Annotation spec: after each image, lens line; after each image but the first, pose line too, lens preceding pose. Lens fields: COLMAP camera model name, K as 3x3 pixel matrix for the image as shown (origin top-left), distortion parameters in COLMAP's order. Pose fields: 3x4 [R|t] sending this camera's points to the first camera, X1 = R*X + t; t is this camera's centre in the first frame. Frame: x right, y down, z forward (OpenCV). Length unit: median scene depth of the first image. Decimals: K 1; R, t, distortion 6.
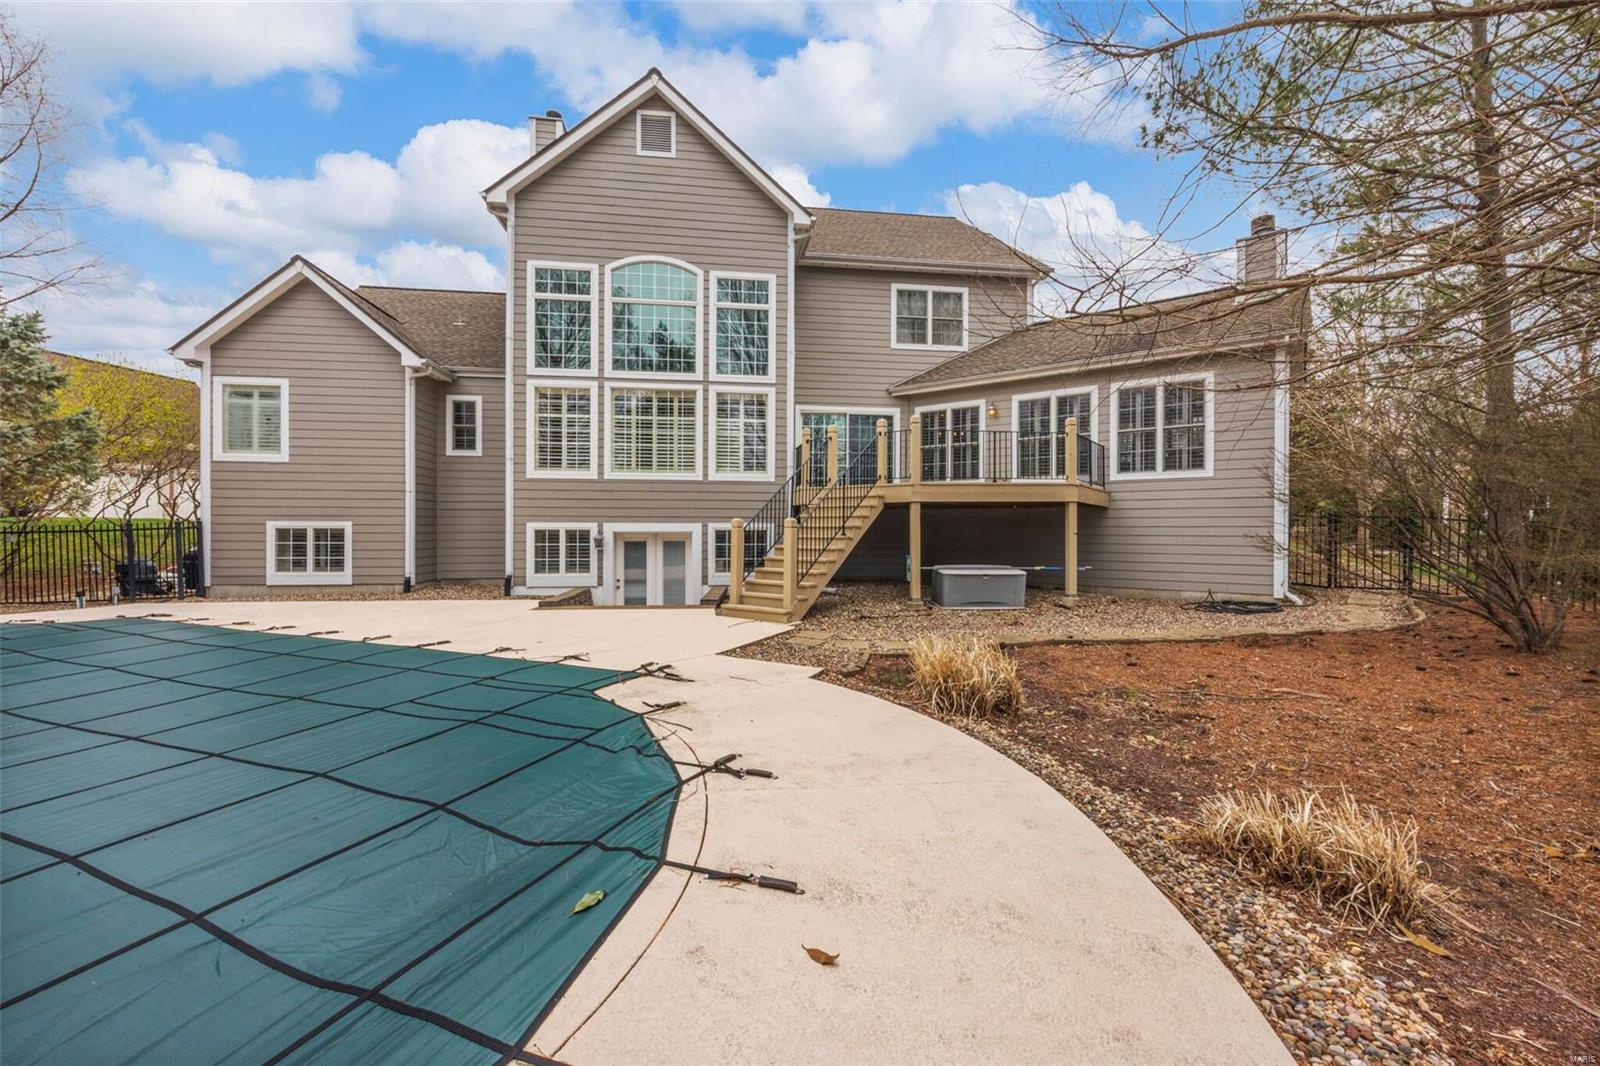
lens RADIAL K [[648.9, 0, 794.6], [0, 648.9, 534.1], [0, 0, 1]] dist [-0.010346, 0.000229]
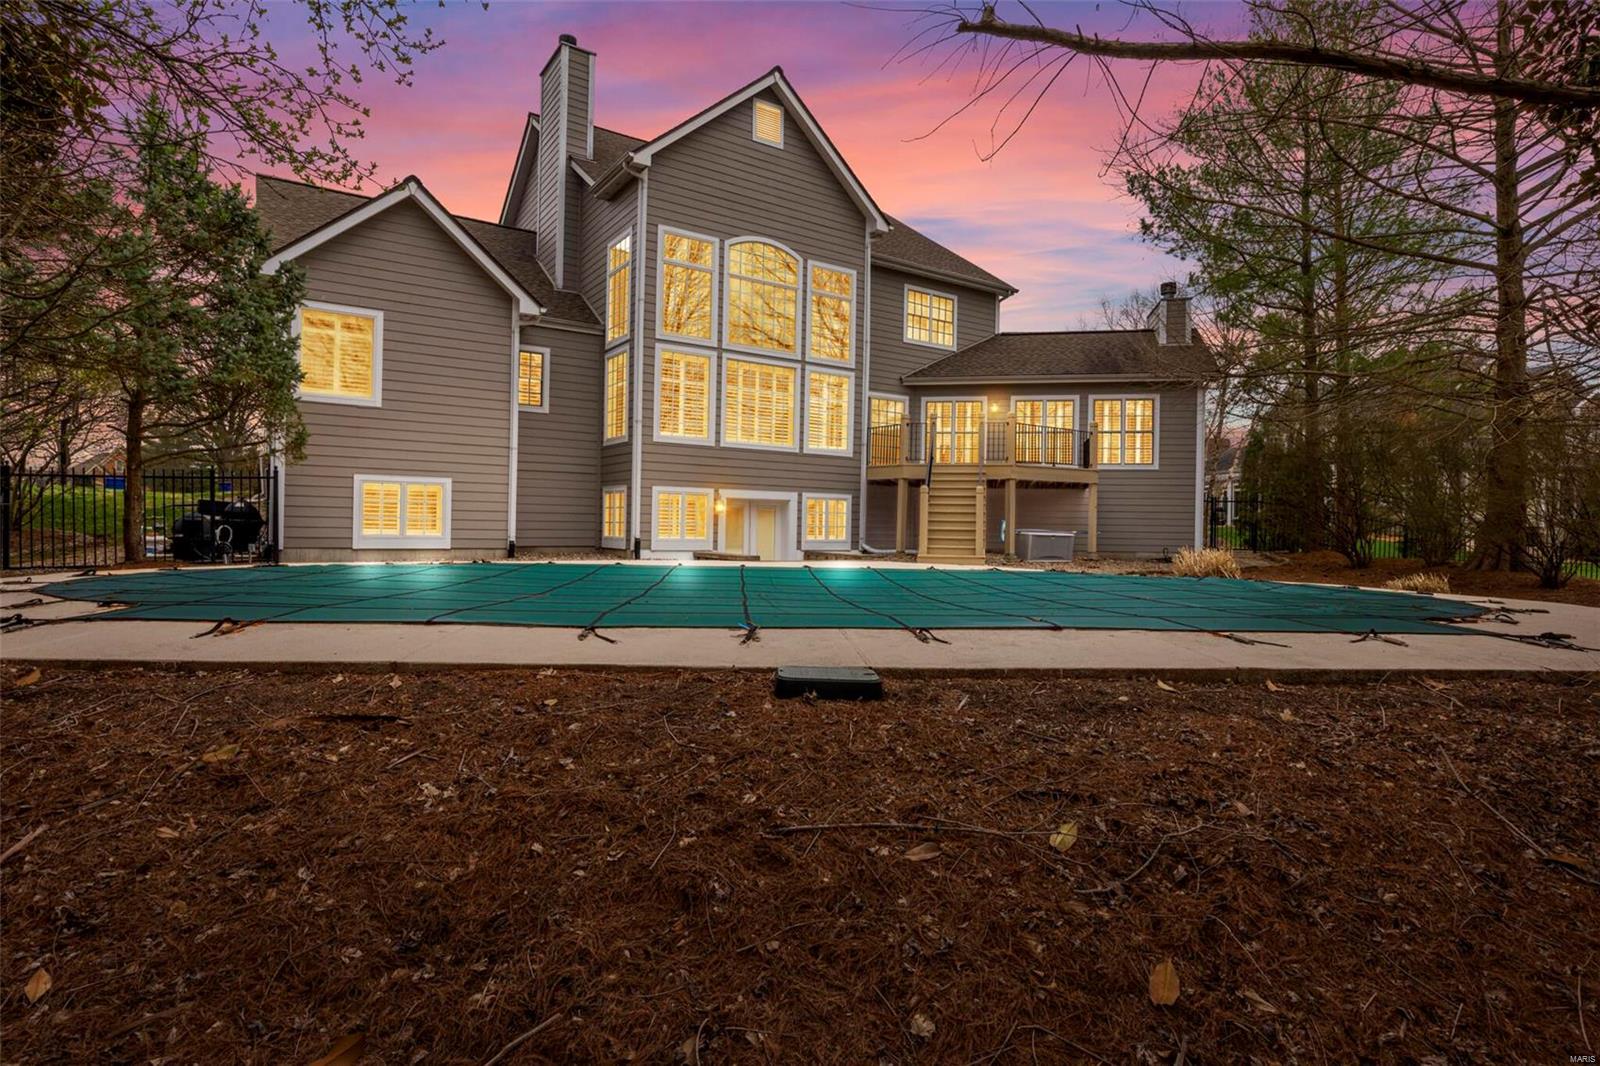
lens RADIAL K [[843.4, 0, 801.5], [0, 843.4, 540.0], [0, 0, 1]] dist [-0.024201, -0.002179]
pose [[0.895876, 0.005903, 0.444265, -0.773866], [-0.010092, 0.999924, 0.007064, 0.053517], [-0.444190, -0.010812, 0.895867, -0.264502]]
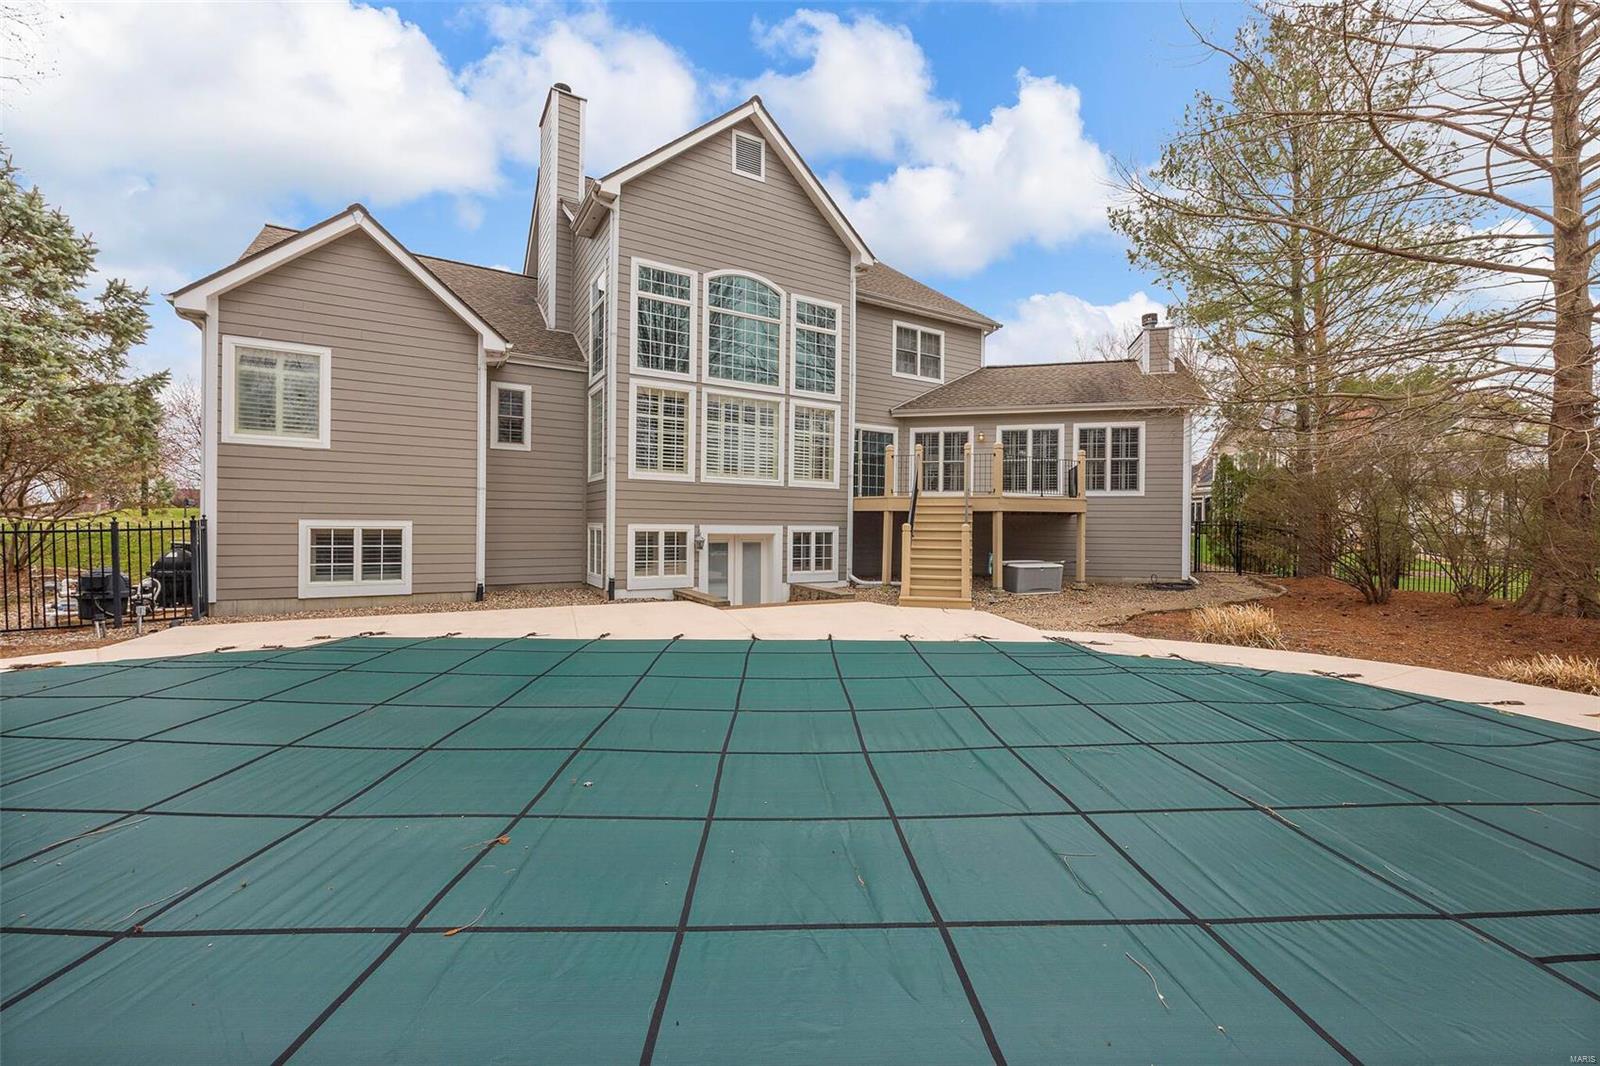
lens RADIAL K [[648.9, 0, 800.3], [0, 648.9, 533.4], [0, 0, 1]] dist [-0.010346, 0.000229]
pose [[0.915751, 0.001364, 0.401744, -0.561197], [-0.003047, 0.999989, 0.003549, -0.007939], [-0.401735, -0.004474, 0.915745, -0.002882]]
